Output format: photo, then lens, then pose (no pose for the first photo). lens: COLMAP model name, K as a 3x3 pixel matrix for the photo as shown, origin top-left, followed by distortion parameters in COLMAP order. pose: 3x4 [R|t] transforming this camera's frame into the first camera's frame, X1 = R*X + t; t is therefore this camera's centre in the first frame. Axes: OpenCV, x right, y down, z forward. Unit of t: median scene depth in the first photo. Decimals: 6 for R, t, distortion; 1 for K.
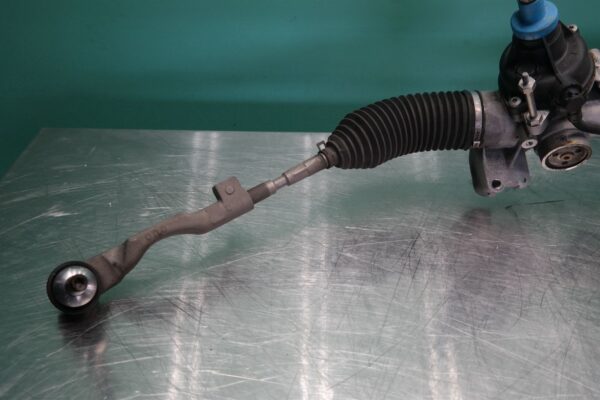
lens RADIAL K [[553.1, 0, 300.0], [0, 553.1, 200.0], [0, 0, 1]] dist [0.011313, -0.005698]
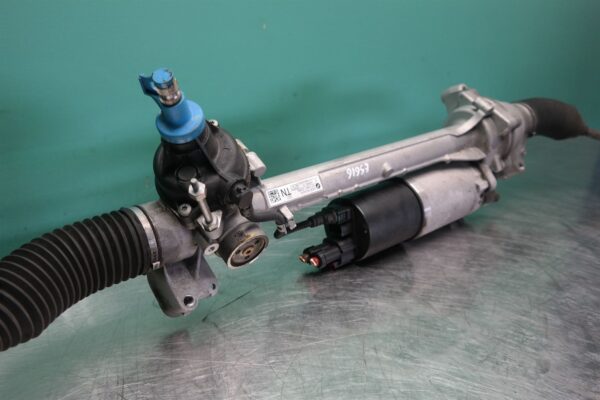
lens RADIAL K [[553.1, 0, 300.0], [0, 553.1, 200.0], [0, 0, 1]] dist [0.011313, -0.005698]
pose [[0.765187, -0.217626, 0.605911, -0.007940], [0.312921, 0.948208, -0.054609, -0.082843], [-0.562646, 0.231388, 0.793656, 0.178105]]
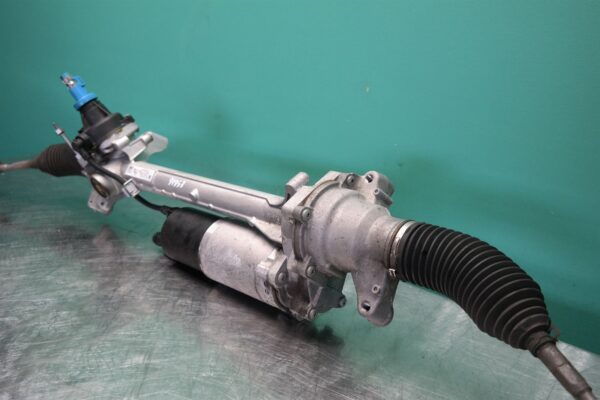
lens RADIAL K [[553.1, 0, 300.0], [0, 553.1, 200.0], [0, 0, 1]] dist [0.011313, -0.005698]
pose [[0.730903, 0.214320, -0.647956, 1.959802], [-0.394044, 0.907700, -0.144254, -0.044850], [0.557233, 0.360759, 0.747893, 0.128396]]
